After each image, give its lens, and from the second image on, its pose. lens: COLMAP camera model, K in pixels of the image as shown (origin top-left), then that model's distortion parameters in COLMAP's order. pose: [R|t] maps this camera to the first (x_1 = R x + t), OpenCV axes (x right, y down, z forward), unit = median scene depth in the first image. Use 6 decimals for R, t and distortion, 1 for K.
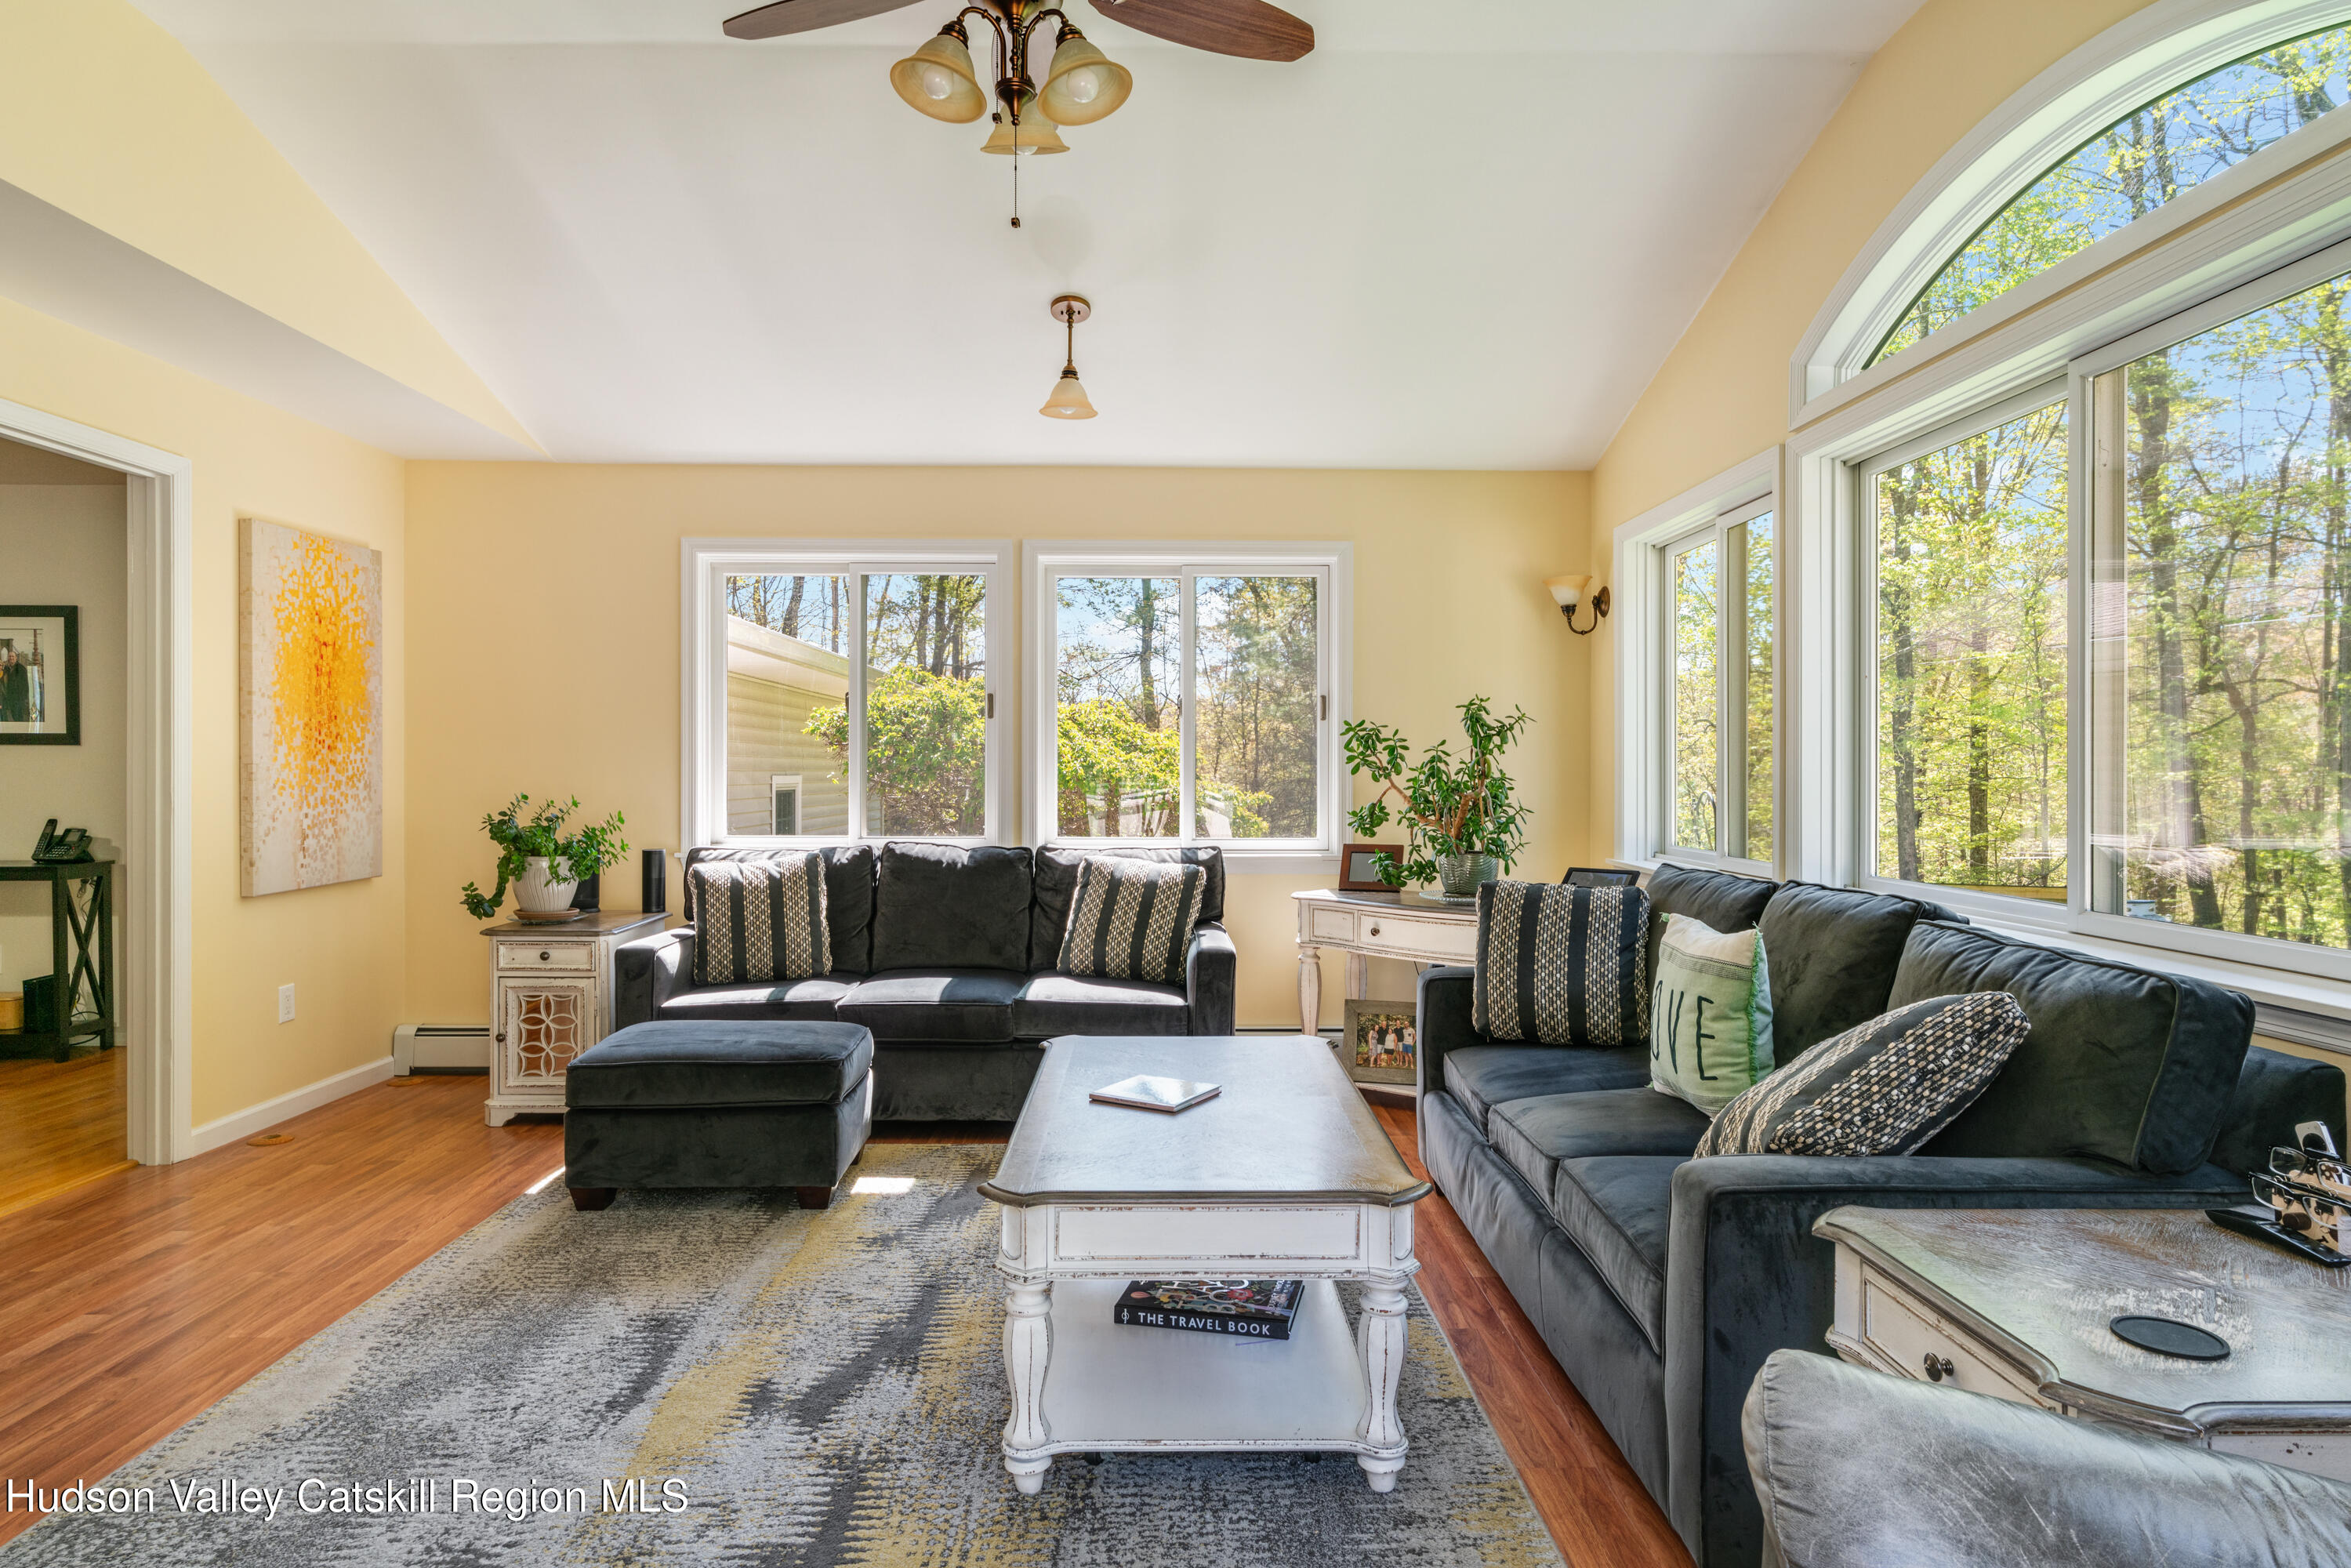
lens RADIAL K [[1311.6, 0, 1105.3], [0, 1311.6, 789.6], [0, 0, 1]] dist [-0.006876, -0.001141]
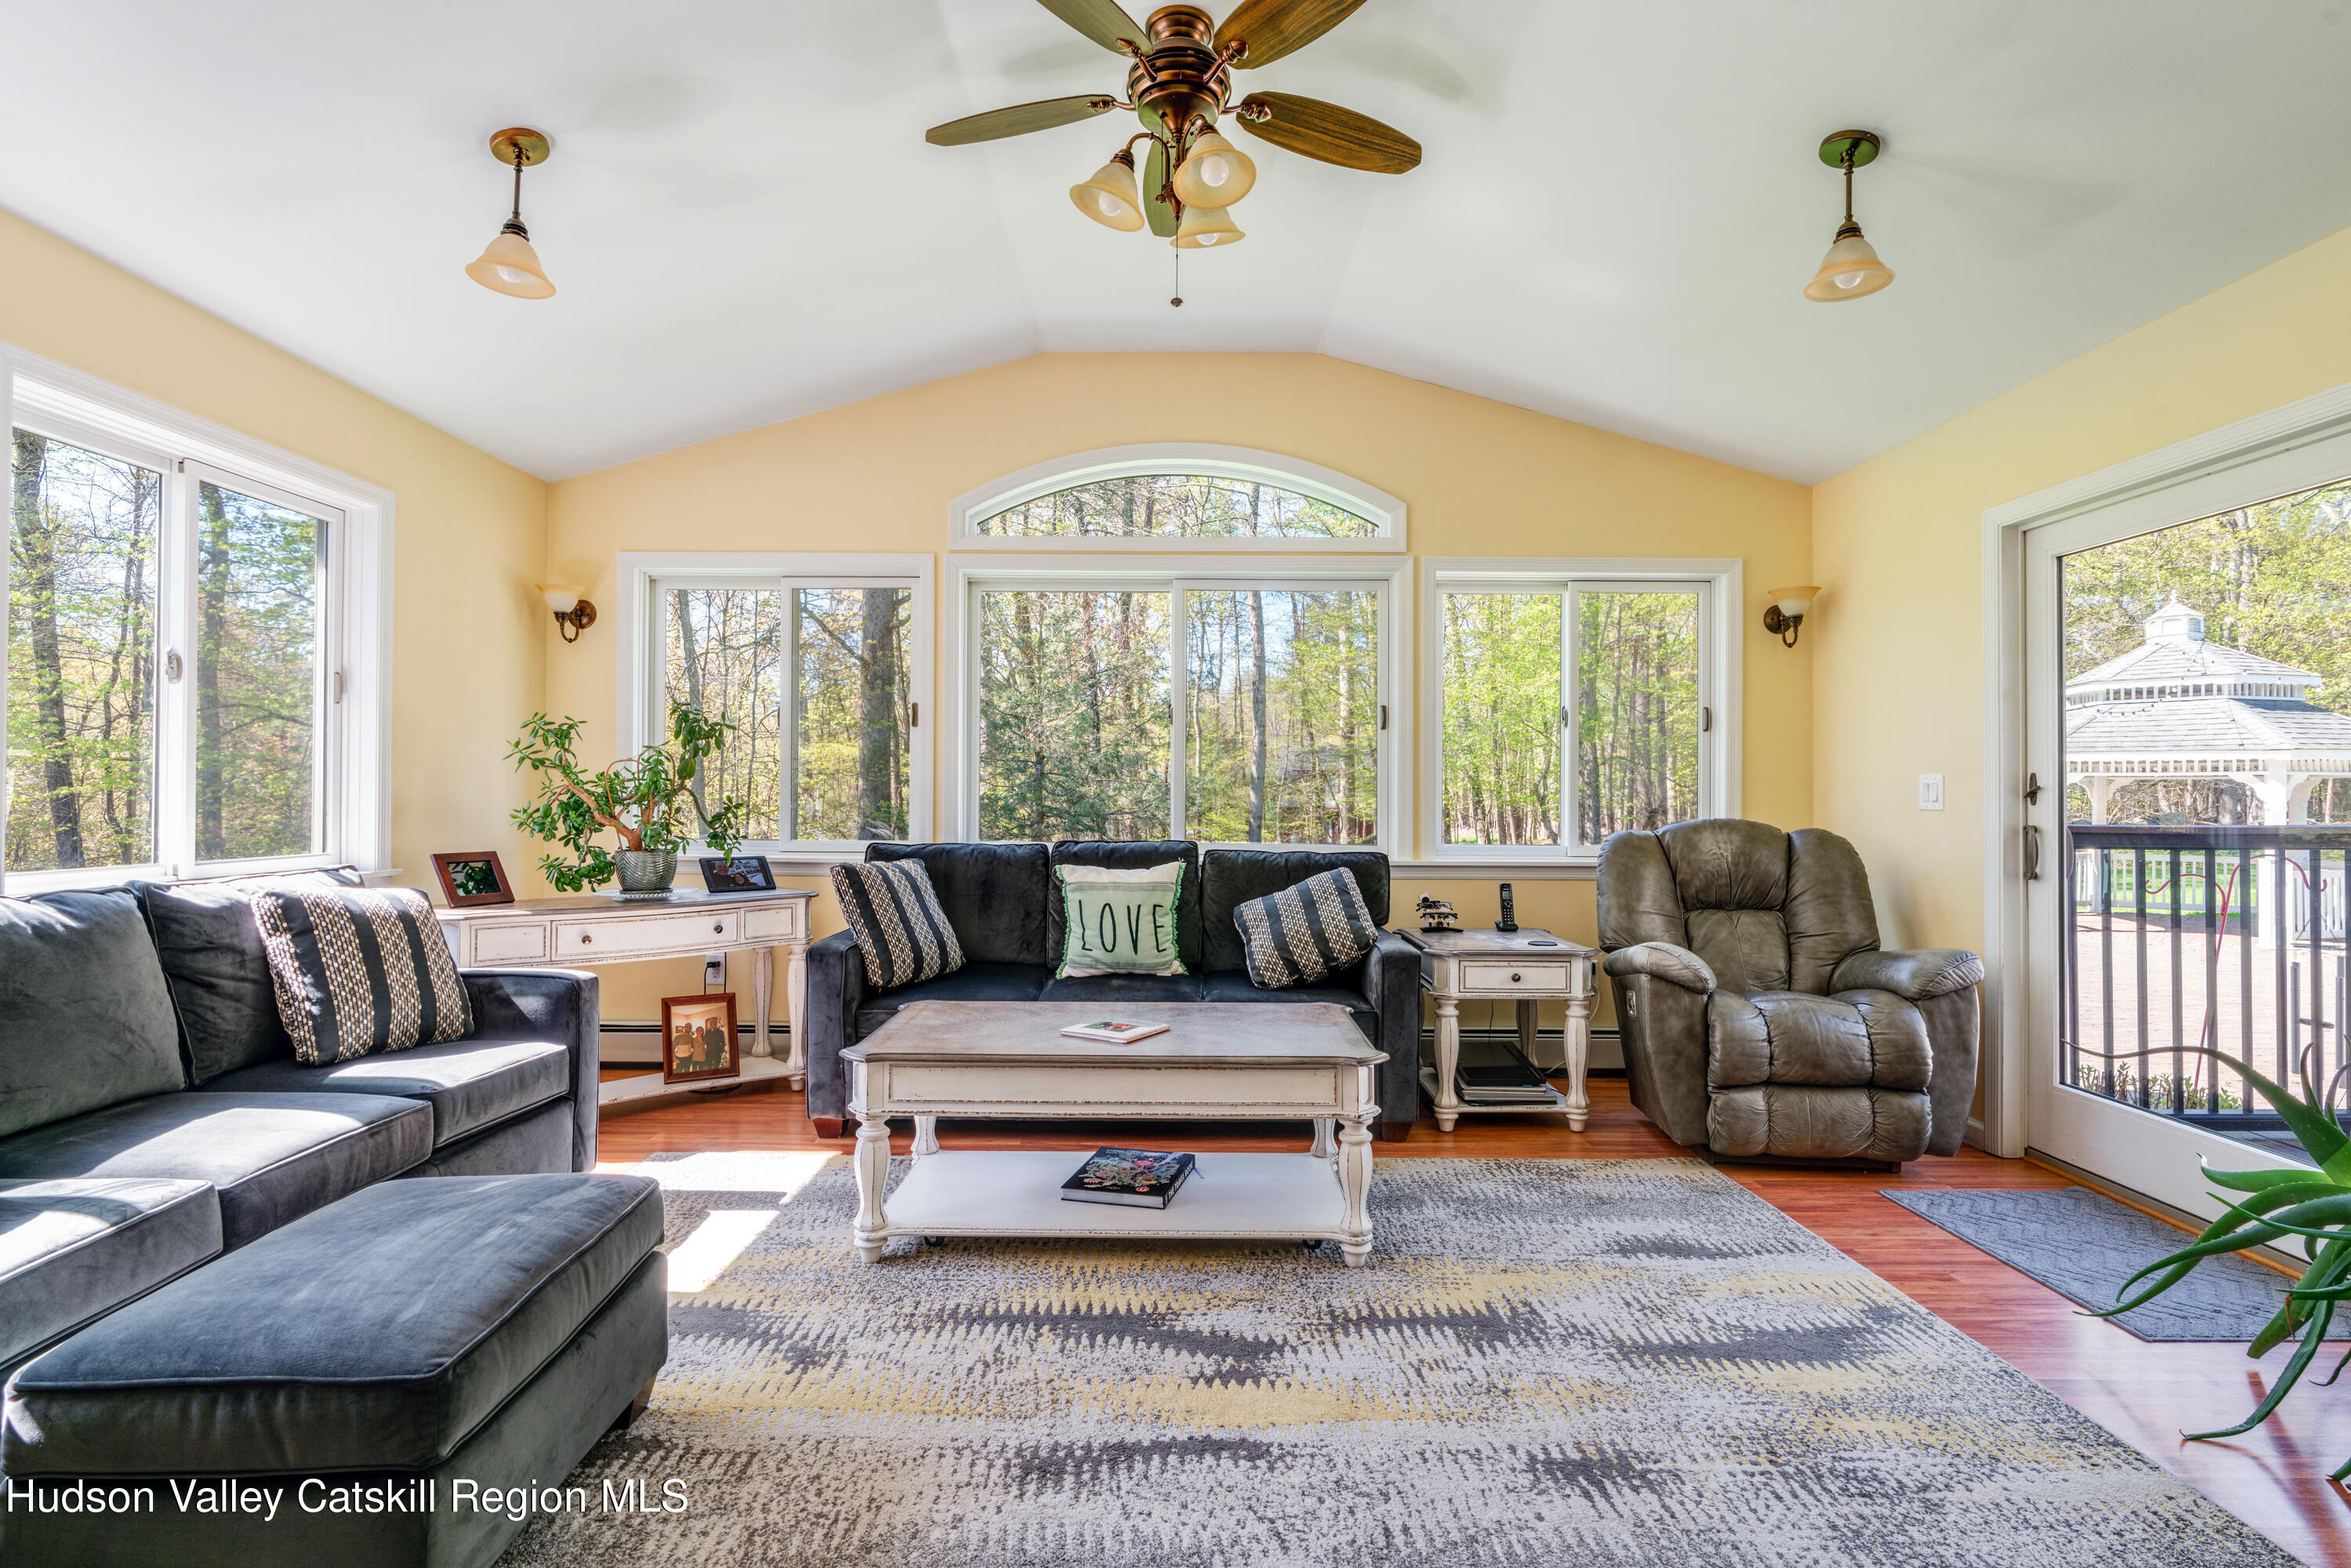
lens RADIAL K [[1192.5, 0, 1172.3], [0, 1192.5, 776.6], [0, 0, 1]] dist [-0.002797, 0.000961]
pose [[-0.019908, 0.009796, 0.999754, -1.143593], [0.003823, 0.999945, -0.009721, 0.000221], [-0.999795, 0.003629, -0.019944, 1.007512]]
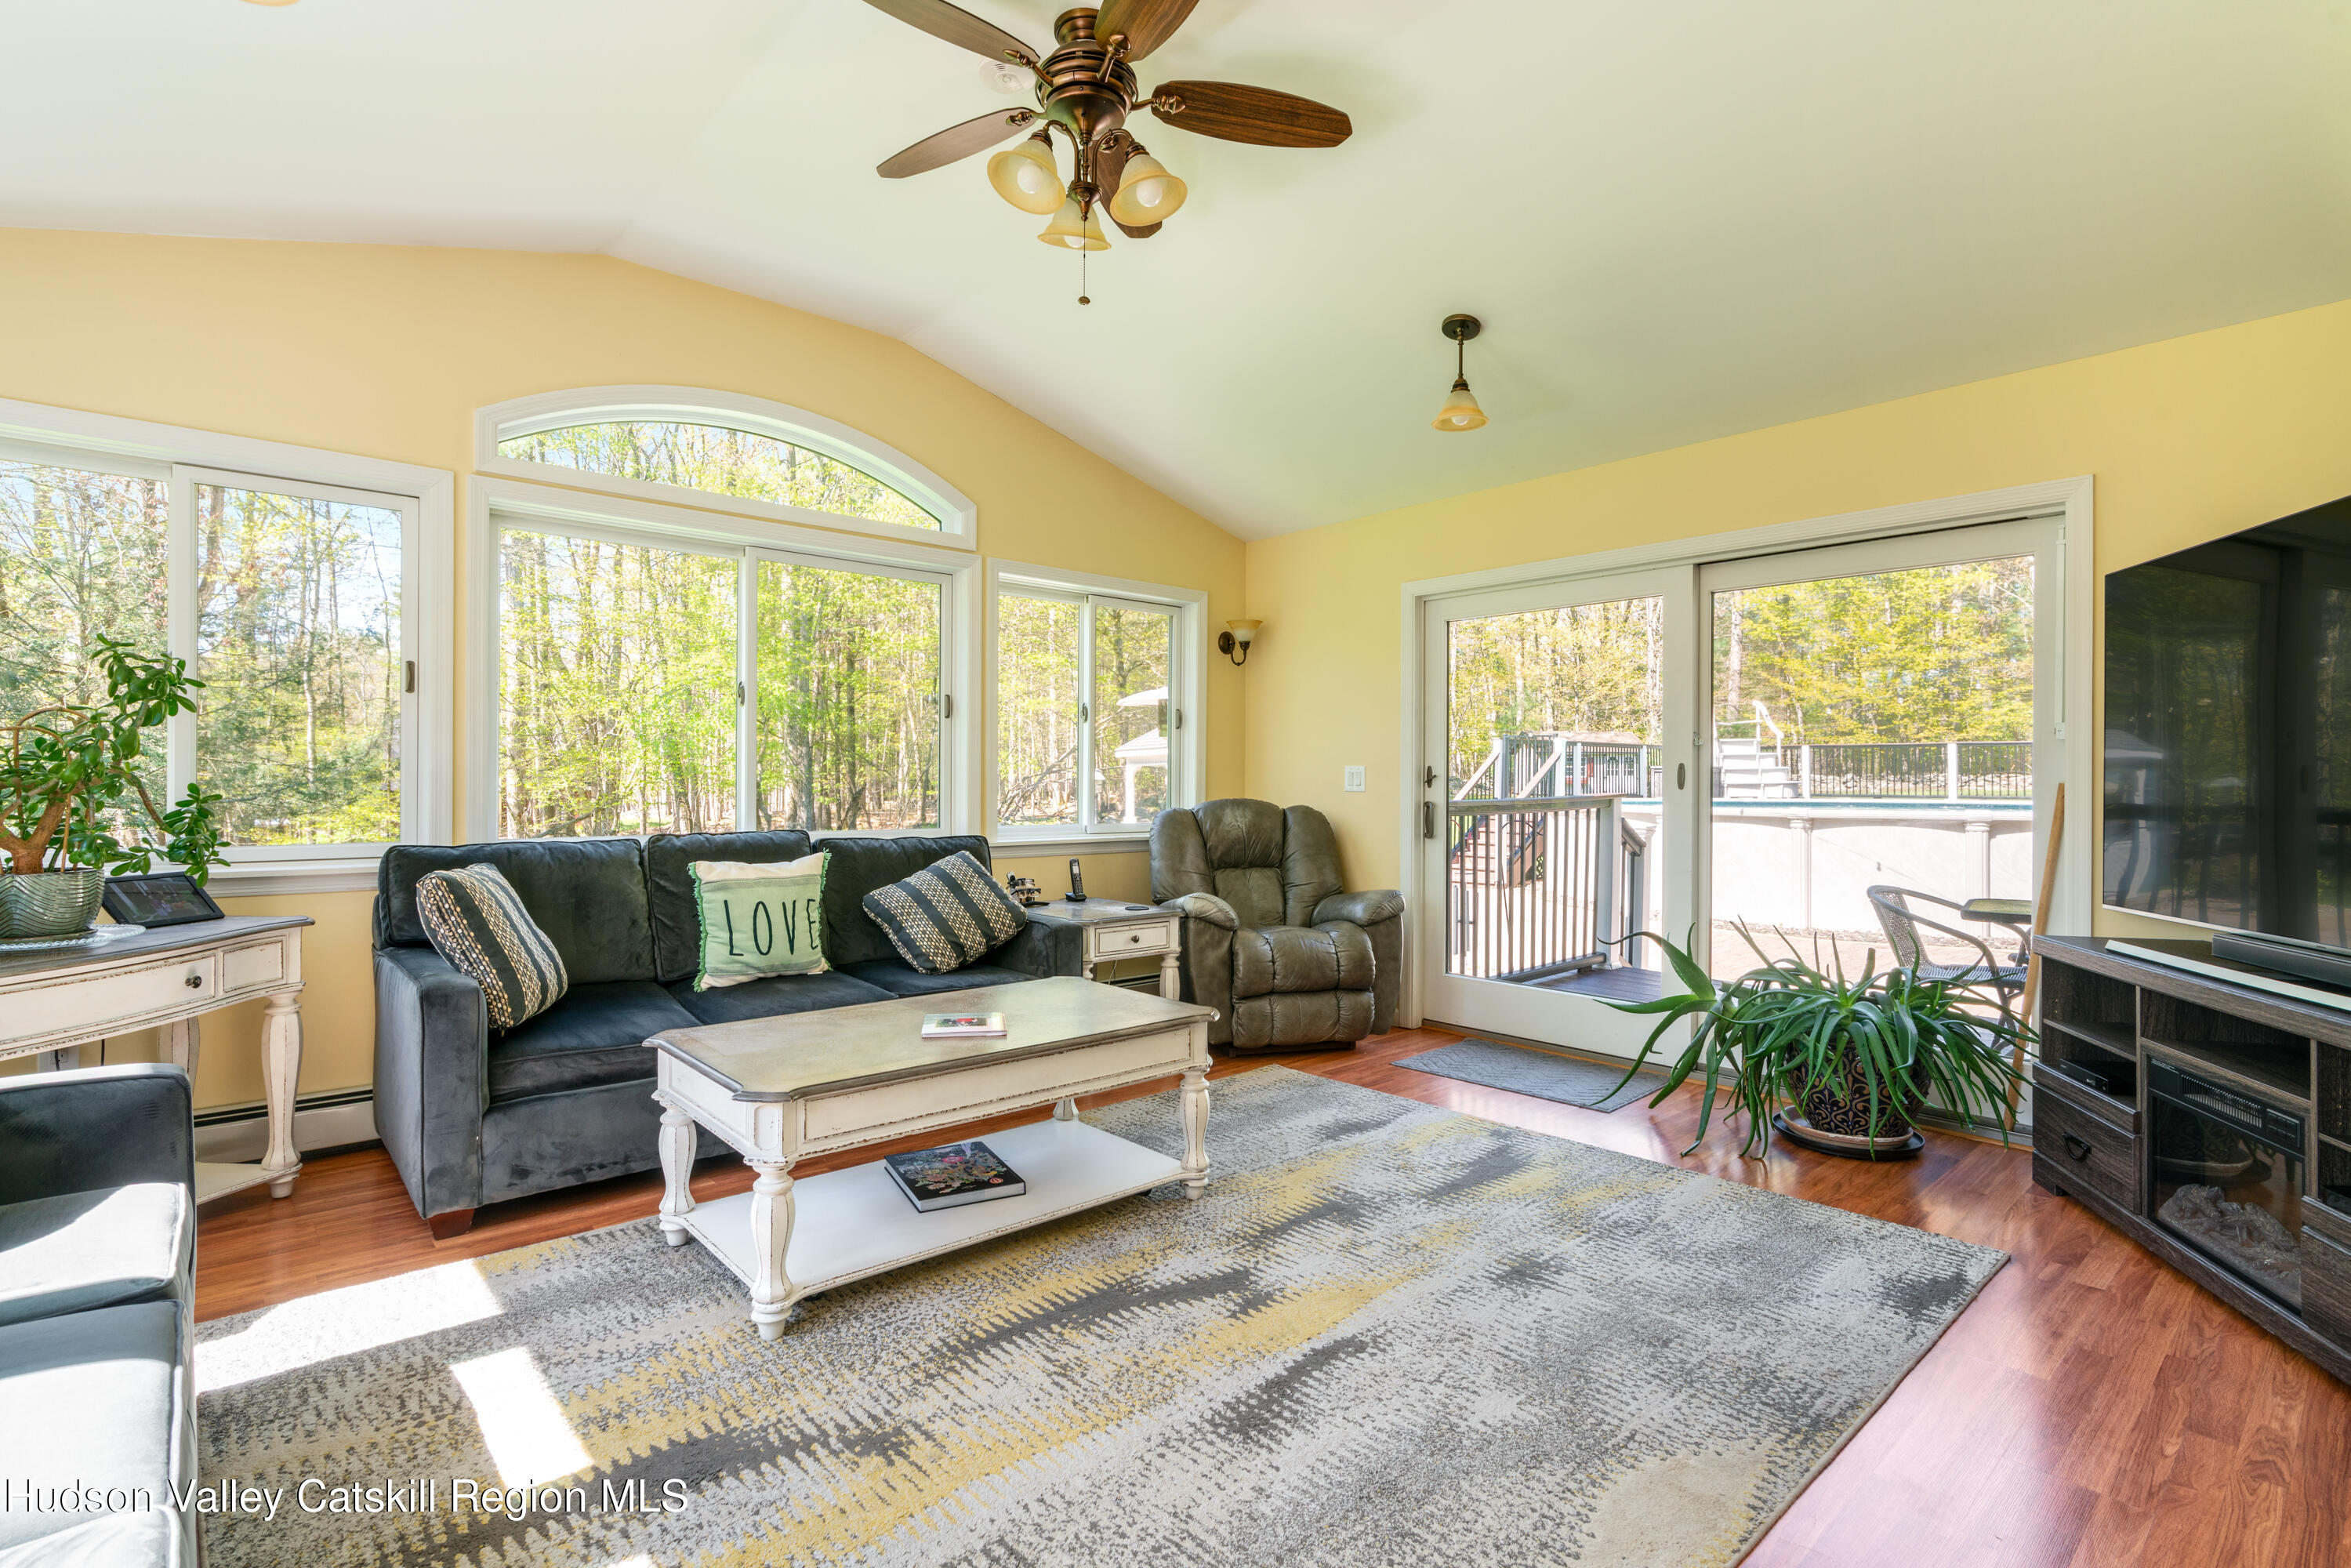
lens RADIAL K [[1137.7, 0, 1180.7], [0, 1137.7, 773.3], [0, 0, 1]] dist [-0.001935, 0.000513]
pose [[-0.692499, -0.003920, 0.721408, -0.891572], [-0.001290, 0.999990, 0.004194, -0.007637], [-0.721418, 0.001974, -0.692498, 1.648820]]
